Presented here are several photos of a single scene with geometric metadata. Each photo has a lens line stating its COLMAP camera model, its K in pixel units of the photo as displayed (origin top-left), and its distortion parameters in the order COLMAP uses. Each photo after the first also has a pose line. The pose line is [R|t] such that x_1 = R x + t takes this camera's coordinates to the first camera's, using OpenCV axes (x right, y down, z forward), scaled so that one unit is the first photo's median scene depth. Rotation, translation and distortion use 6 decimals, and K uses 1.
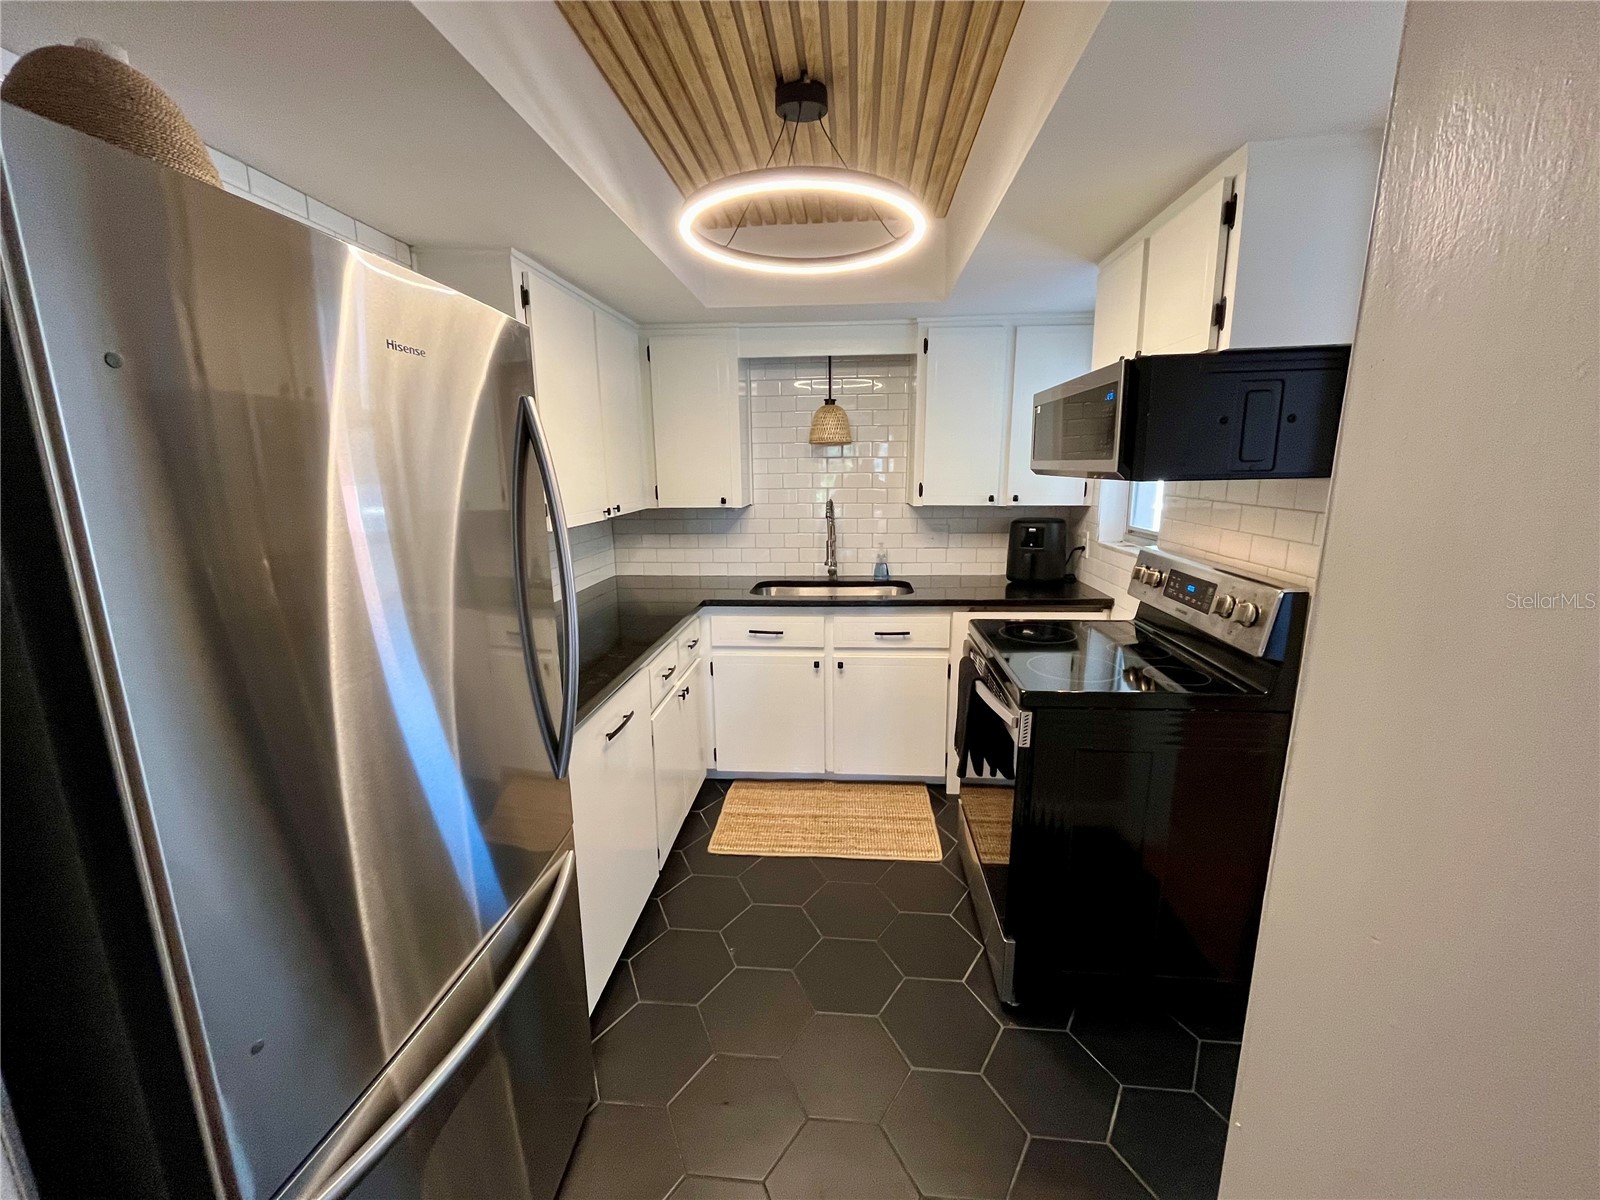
lens RADIAL K [[653.4, 0, 800.0], [0, 653.4, 600.0], [0, 0, 1]] dist [0.001819, -0.000278]
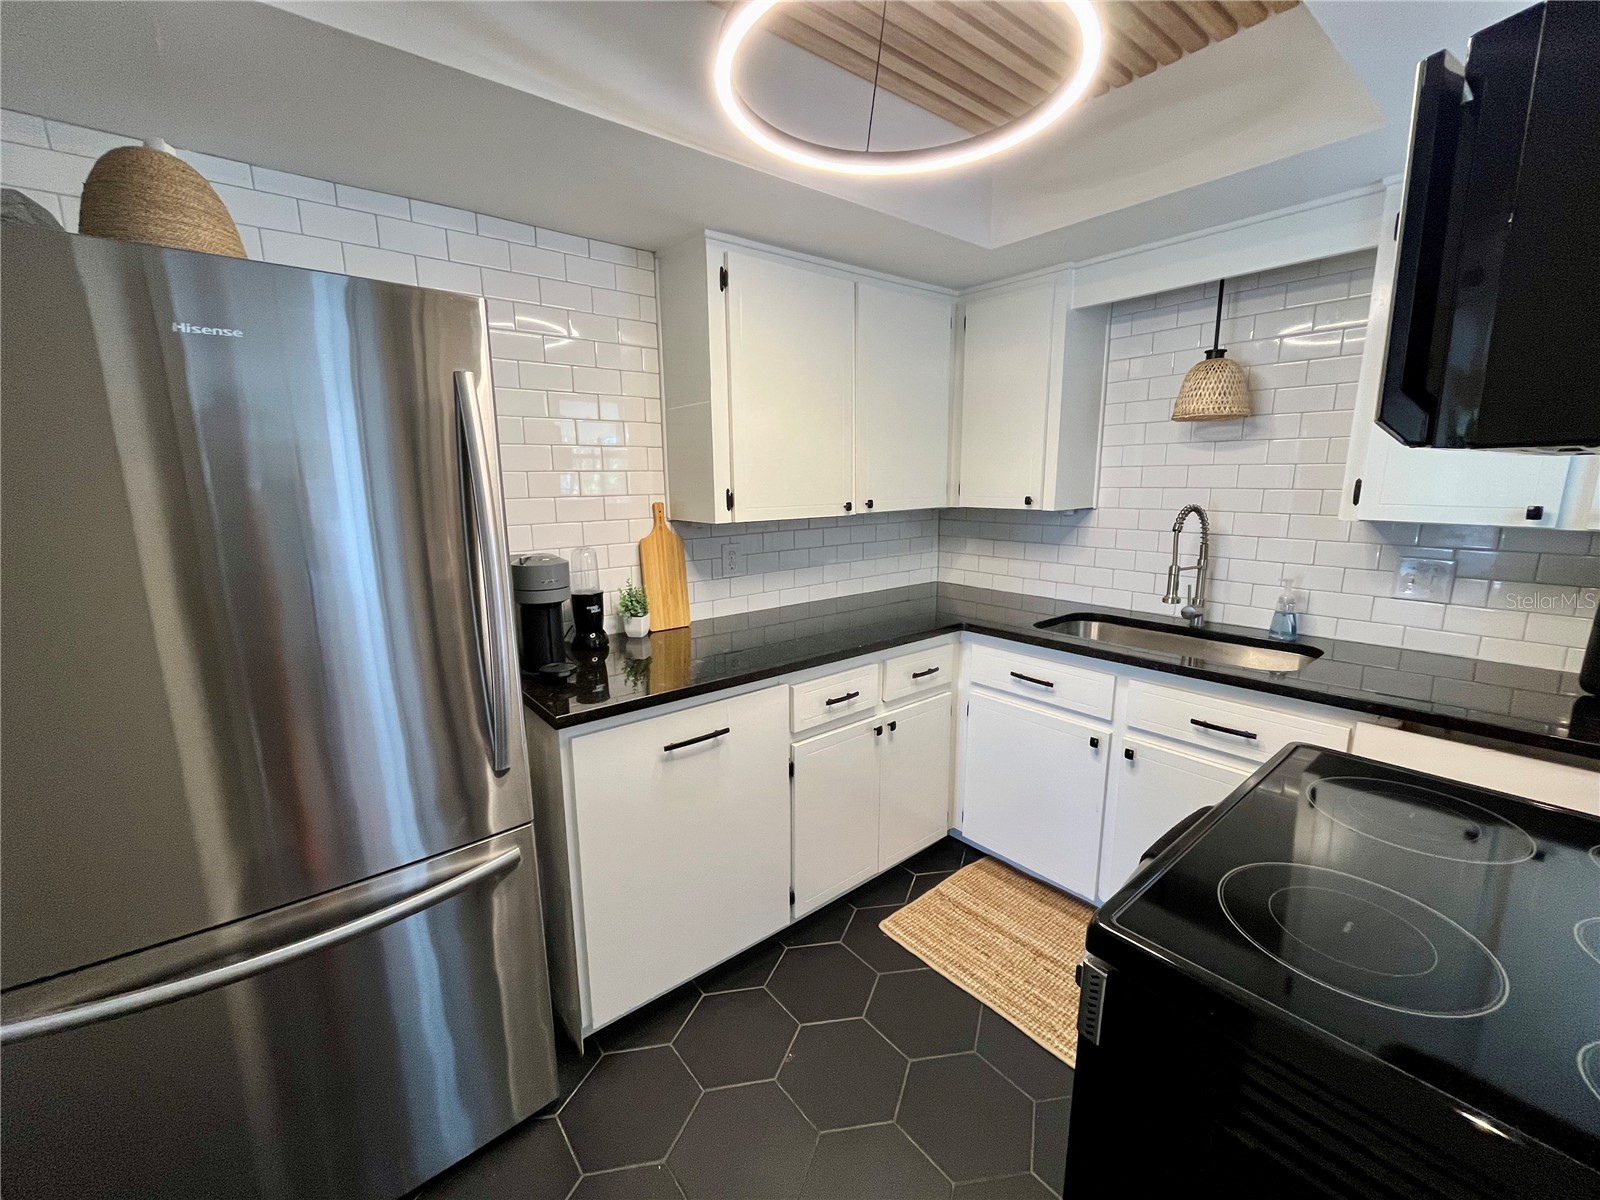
lens RADIAL K [[653.4, 0, 800.0], [0, 653.4, 600.0], [0, 0, 1]] dist [0.001819, -0.000278]
pose [[0.692113, 0.138984, -0.708281, 0.273754], [-0.141883, 0.988338, 0.055294, -0.042507], [0.707706, 0.062223, 0.703761, 0.287974]]
